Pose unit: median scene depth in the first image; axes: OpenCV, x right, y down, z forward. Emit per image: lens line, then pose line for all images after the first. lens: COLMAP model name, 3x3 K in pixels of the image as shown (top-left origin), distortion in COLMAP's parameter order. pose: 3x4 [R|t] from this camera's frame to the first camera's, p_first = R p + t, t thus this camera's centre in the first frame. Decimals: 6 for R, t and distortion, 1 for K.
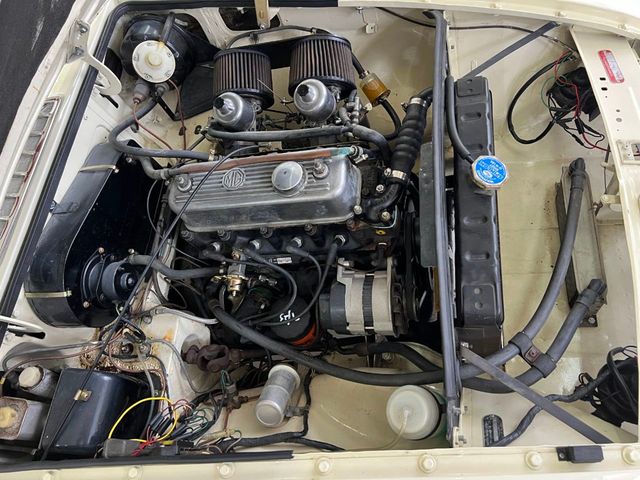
lens RADIAL K [[475.1, 0, 324.2], [0, 475.1, 243.2], [0, 0, 1]] dist [0.065725, -0.088547]
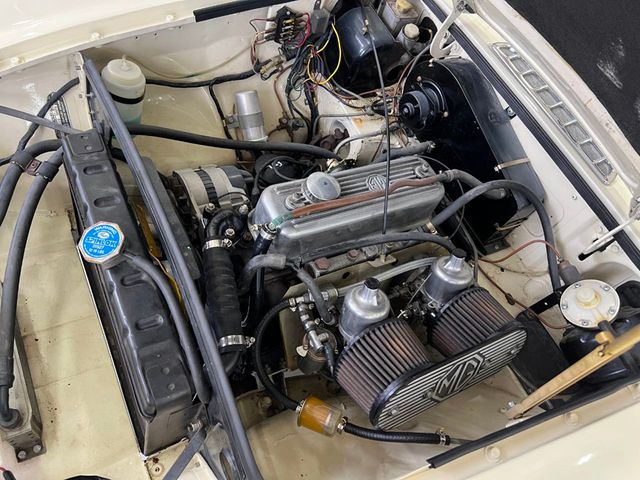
lens RADIAL K [[475.1, 0, 317.8], [0, 475.1, 241.2], [0, 0, 1]] dist [0.065725, -0.088547]
pose [[-0.860449, 0.448897, -0.241077, 0.185839], [-0.480252, -0.556398, 0.678070, -0.756496], [0.170249, 0.699223, 0.694336, 0.398567]]
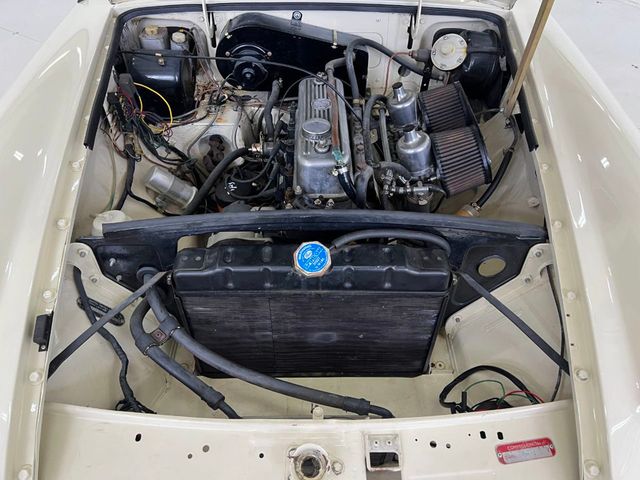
lens RADIAL K [[475.1, 0, 321.6], [0, 475.1, 234.6], [0, 0, 1]] dist [0.065725, -0.088547]
pose [[0.092598, 0.876854, -0.471755, 0.641806], [-0.921232, 0.255233, 0.293579, -0.391031], [0.377833, 0.407411, 0.831420, 0.142992]]
